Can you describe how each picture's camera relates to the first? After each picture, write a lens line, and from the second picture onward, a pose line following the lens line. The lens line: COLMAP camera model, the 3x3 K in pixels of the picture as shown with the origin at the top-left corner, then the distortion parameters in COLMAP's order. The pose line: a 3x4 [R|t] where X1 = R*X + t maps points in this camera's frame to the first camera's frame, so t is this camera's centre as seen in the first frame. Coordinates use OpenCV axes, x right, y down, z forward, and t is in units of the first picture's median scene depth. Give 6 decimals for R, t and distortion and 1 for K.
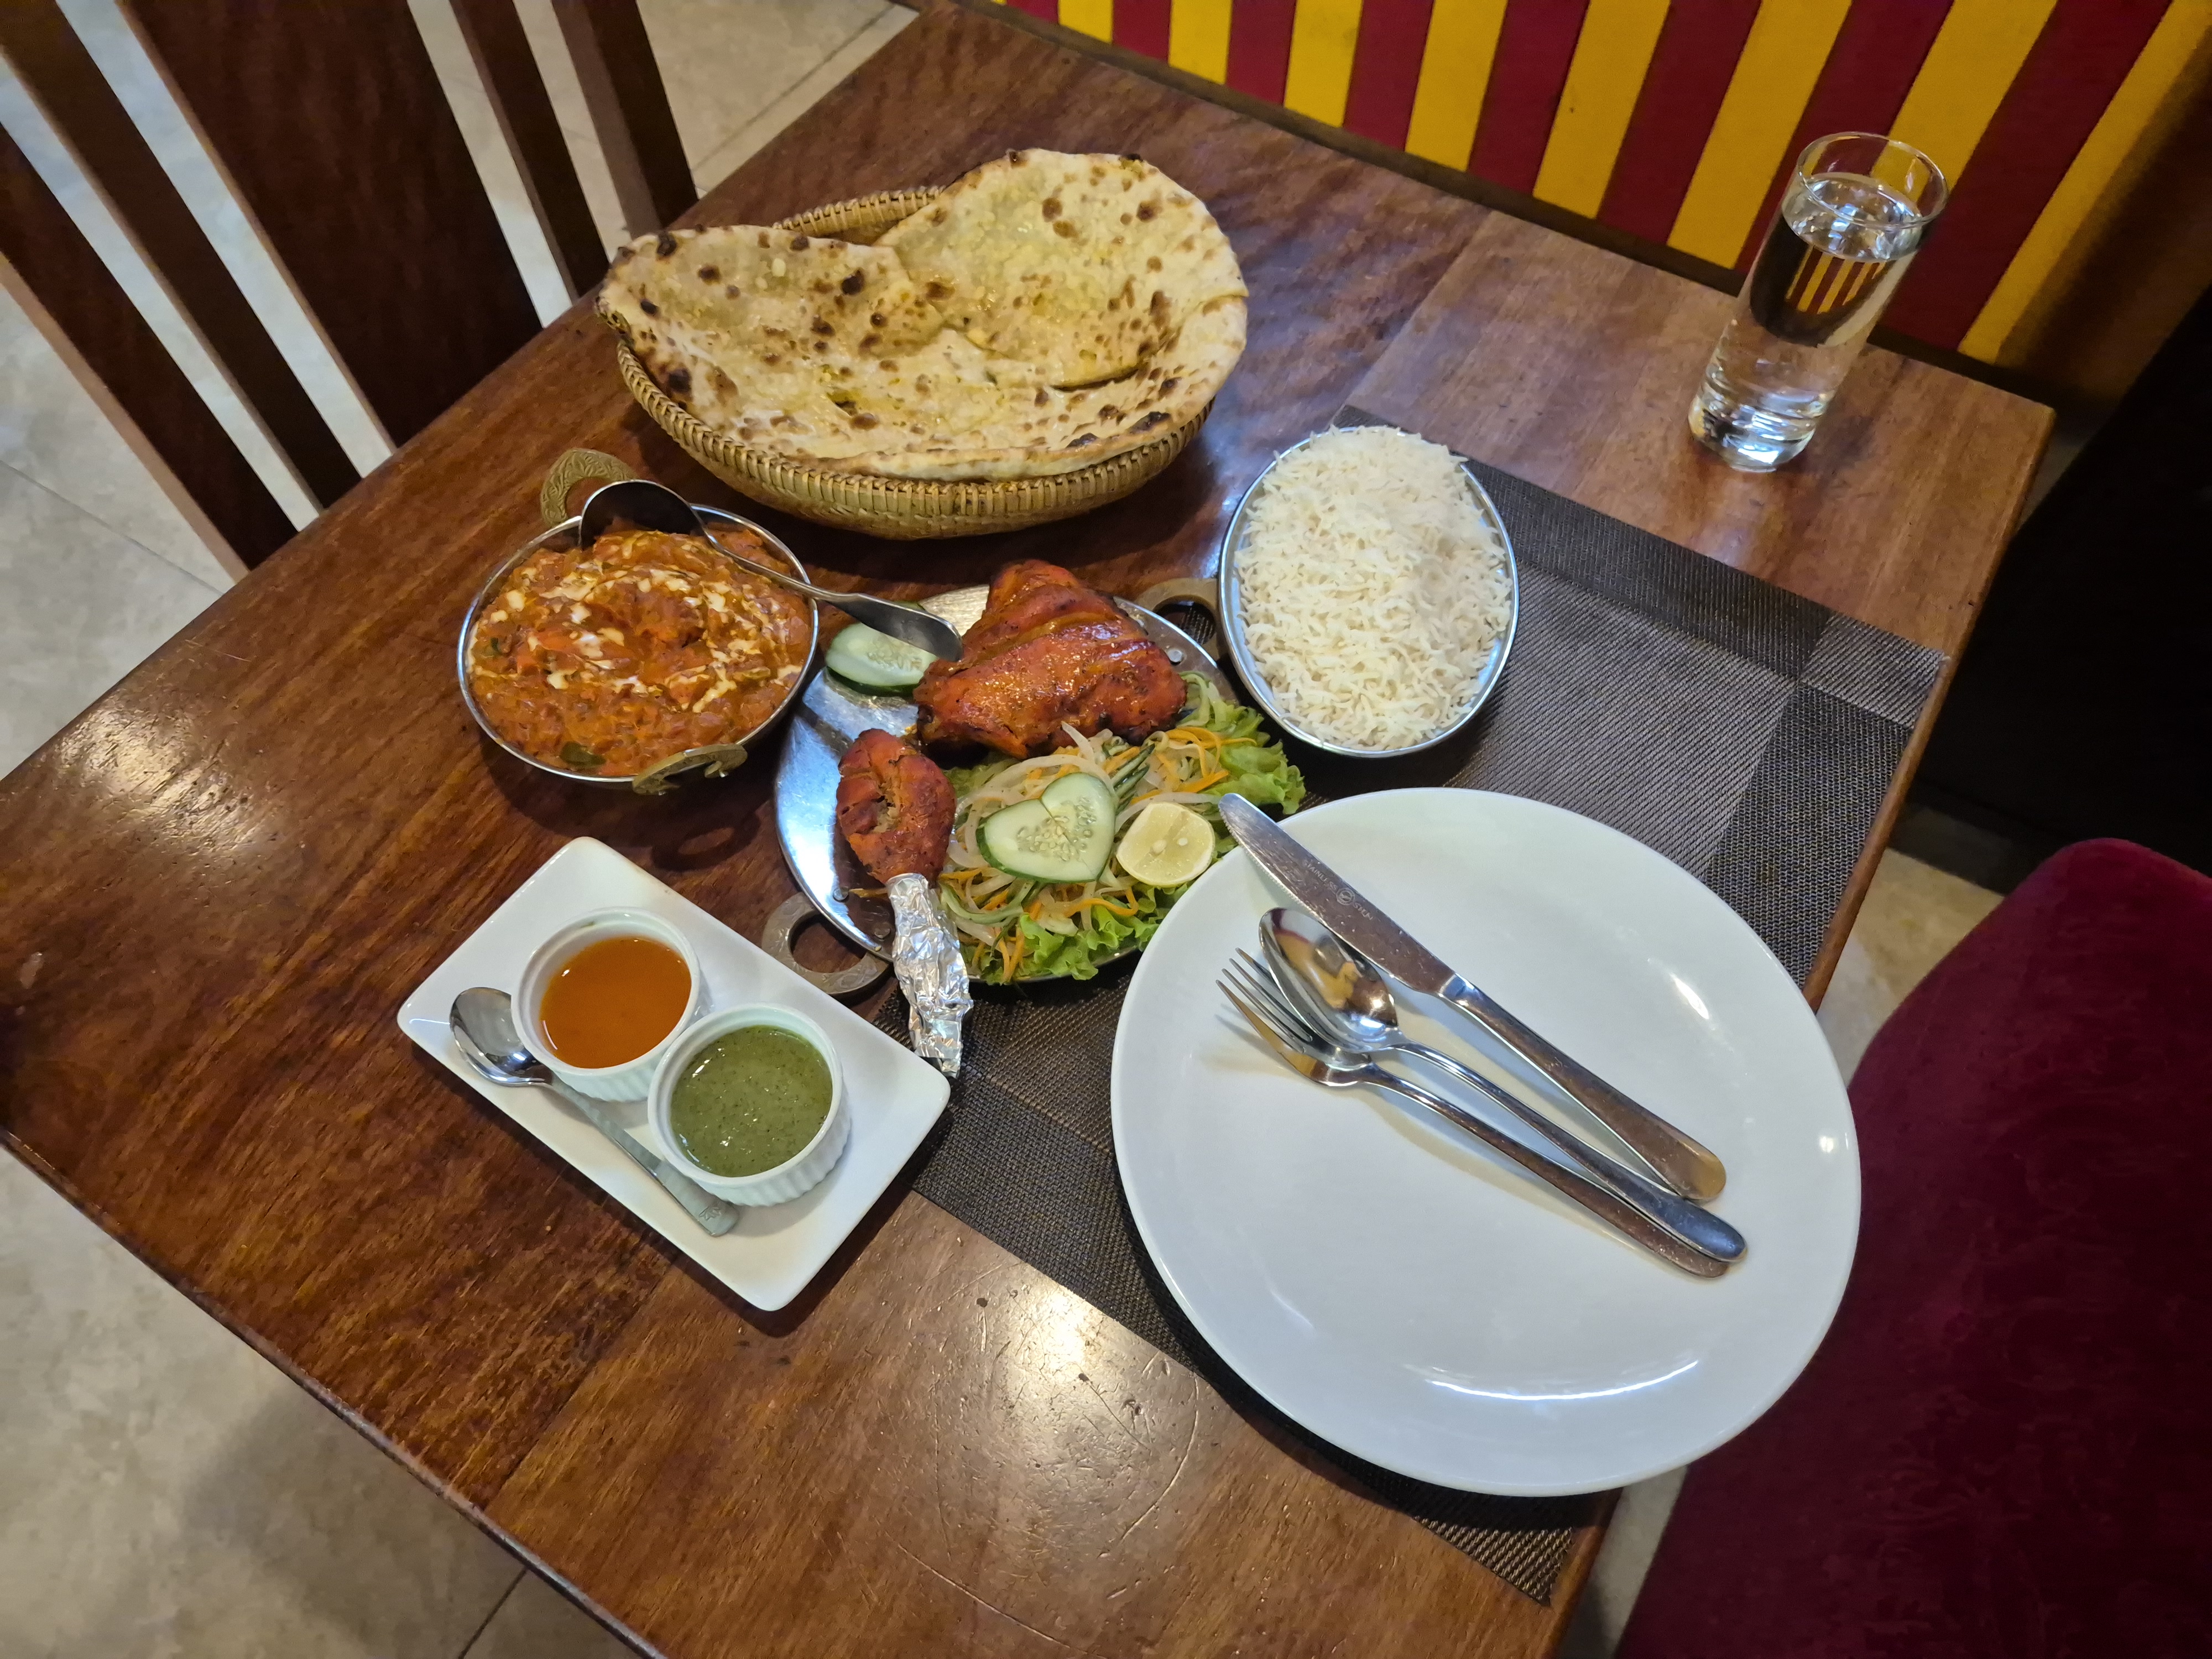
lens RADIAL K [[1461.0, 0, 1106.0], [0, 1461.0, 829.5], [0, 0, 1]] dist [0.039029, -0.000068]
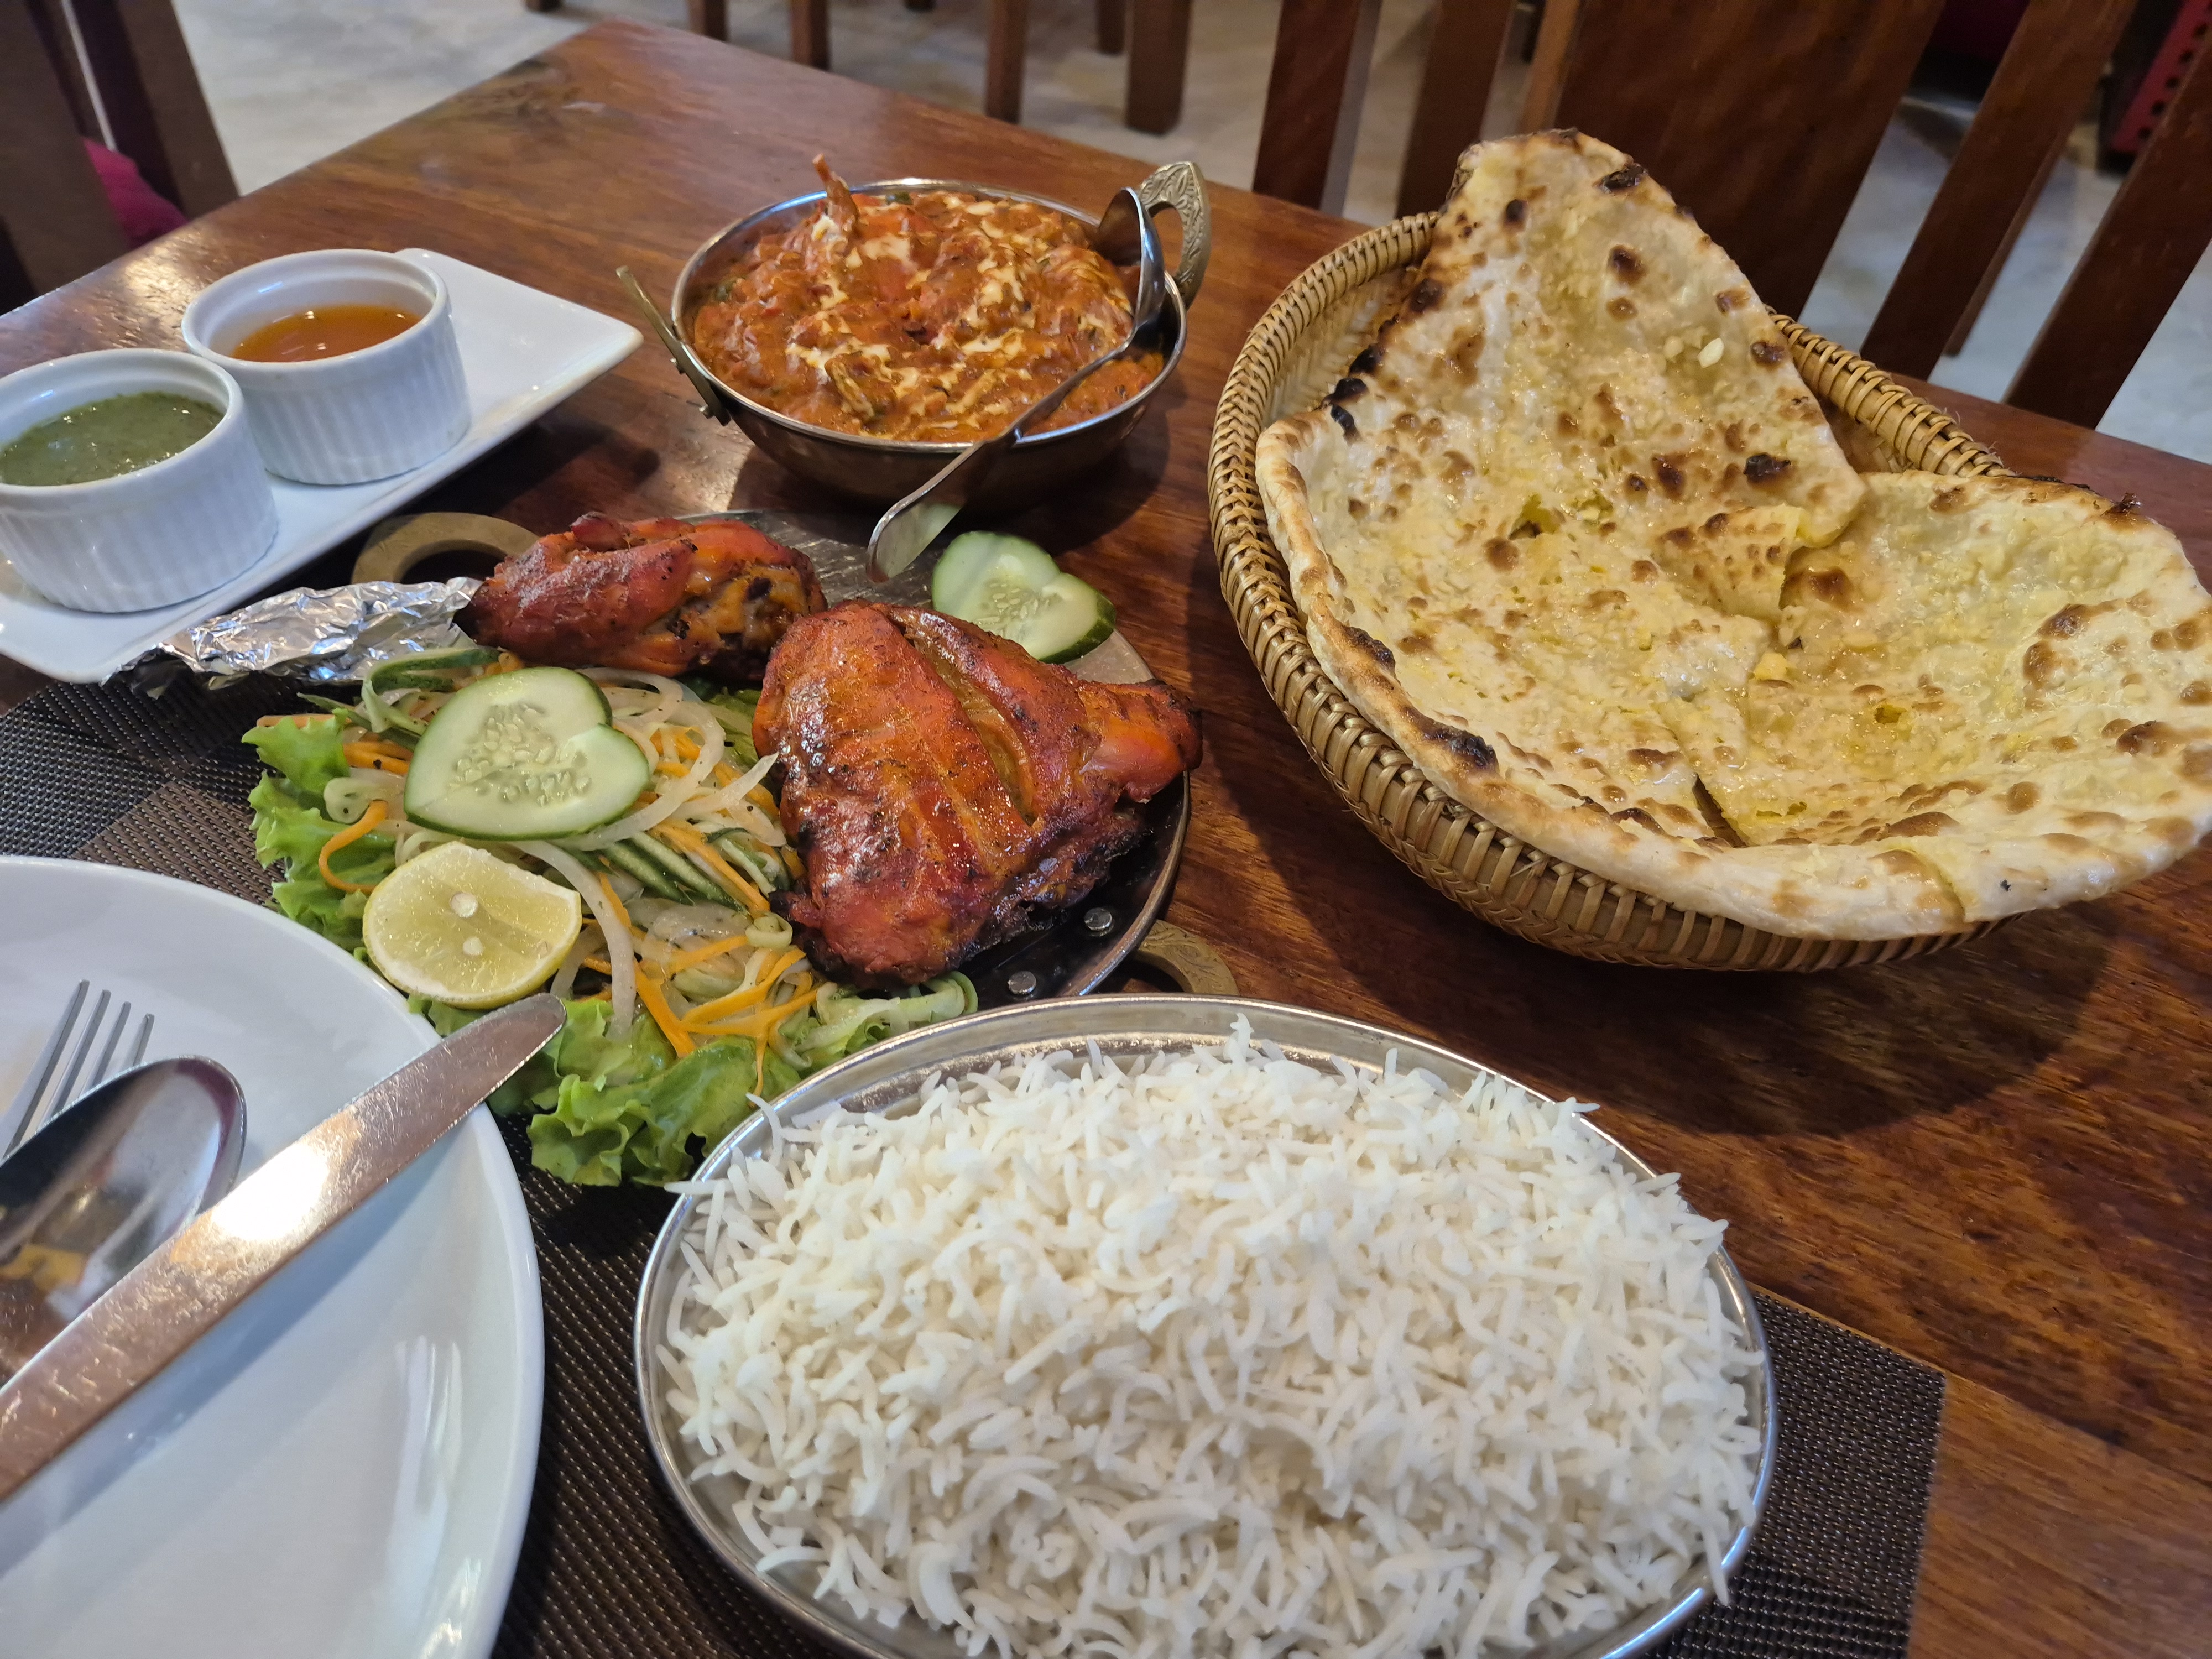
lens RADIAL K [[1586.1, 0, 1106.0], [0, 1586.1, 829.5], [0, 0, 1]] dist [0.037505, -0.002191]
pose [[0.109951, 0.737350, -0.666502, 0.317864], [-0.888502, 0.373478, 0.266605, -0.265794], [0.445505, 0.562875, 0.696202, 0.553778]]
